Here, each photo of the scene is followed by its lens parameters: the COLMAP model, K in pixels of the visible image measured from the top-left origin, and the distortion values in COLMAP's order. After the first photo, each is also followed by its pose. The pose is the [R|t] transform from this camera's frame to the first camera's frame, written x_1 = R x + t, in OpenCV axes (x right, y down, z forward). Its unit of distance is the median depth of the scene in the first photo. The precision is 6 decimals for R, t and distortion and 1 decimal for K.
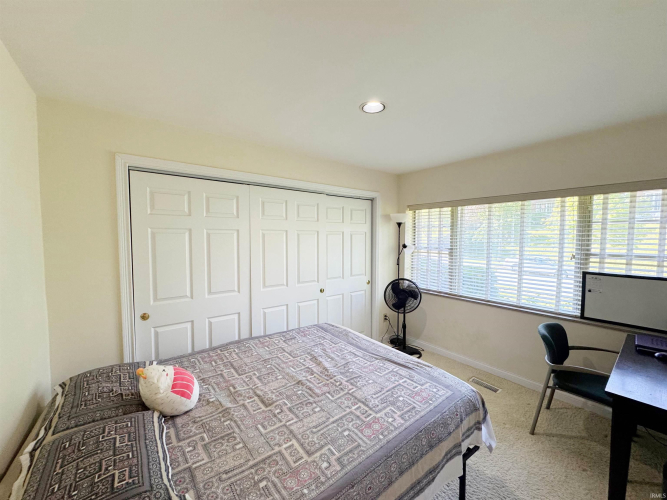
lens RADIAL K [[265.2, 0, 334.4], [0, 265.2, 251.6], [0, 0, 1]] dist [0.000282, 0.000322]
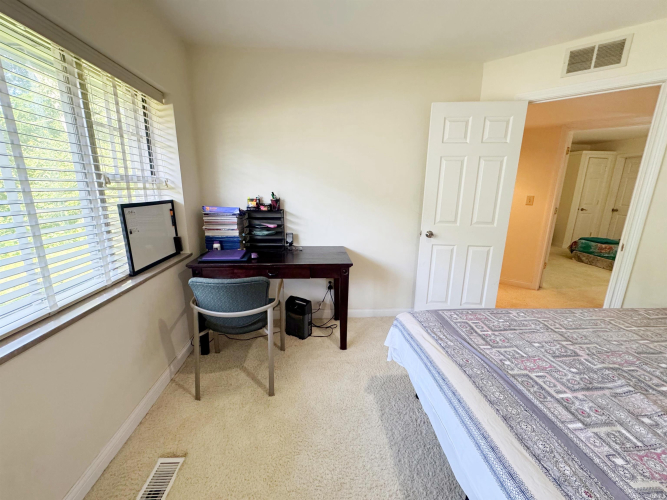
lens RADIAL K [[265.2, 0, 330.3], [0, 265.2, 245.4], [0, 0, 1]] dist [0.000282, 0.000322]
pose [[-0.825369, -0.136524, 0.547838, 0.185890], [0.014567, 0.964851, 0.262393, 0.010842], [-0.564405, 0.224552, -0.794370, 1.413046]]
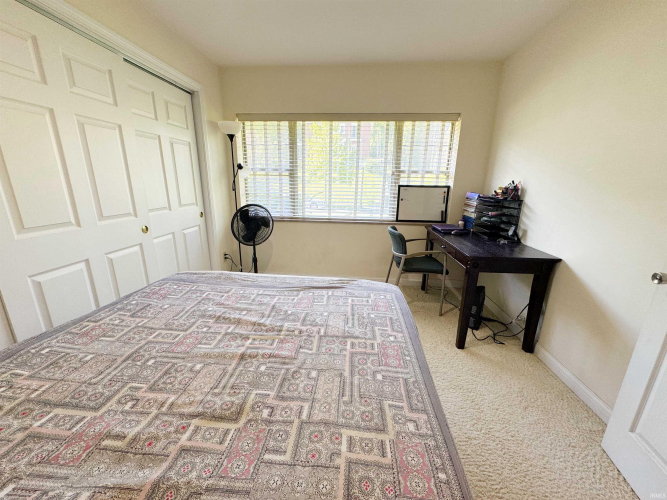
lens RADIAL K [[265.2, 0, 333.9], [0, 265.2, 249.6], [0, 0, 1]] dist [0.000282, 0.000322]
pose [[0.685422, -0.180349, 0.705458, -0.278739], [0.028915, 0.974819, 0.221116, 0.099340], [-0.727571, -0.131159, 0.673377, 0.362563]]
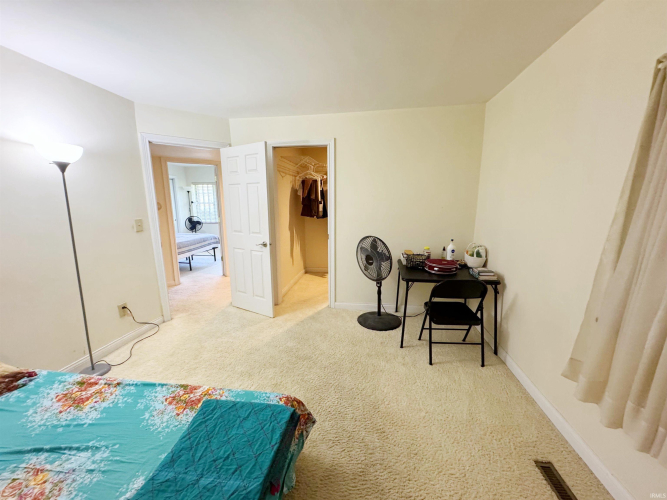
lens RADIAL K [[265.2, 0, 328.0], [0, 265.2, 252.3], [0, 0, 1]] dist [0.000282, 0.000322]
pose [[0.742014, -0.131638, 0.657333, -0.672450], [0.033101, 0.986530, 0.160199, 0.125787], [-0.669567, -0.097111, 0.736376, -2.366198]]
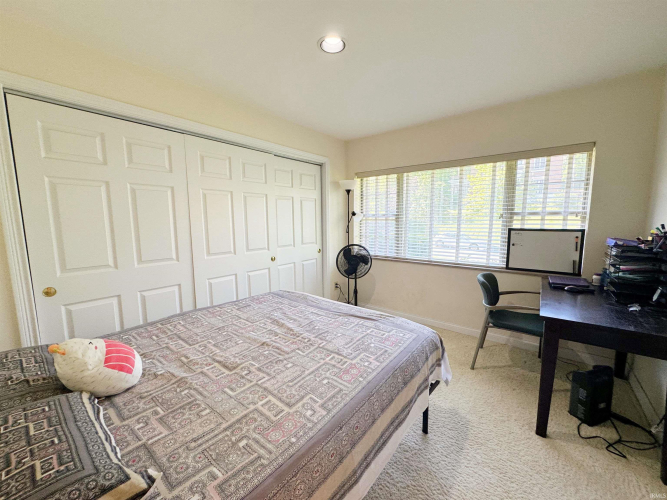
lens RADIAL K [[265.2, 0, 333.9], [0, 265.2, 250.7], [0, 0, 1]] dist [0.000282, 0.000322]
pose [[0.973930, -0.037831, 0.223671, -0.067279], [0.023404, 0.997492, 0.066804, 0.088196], [-0.225637, -0.059828, 0.972373, 0.056683]]
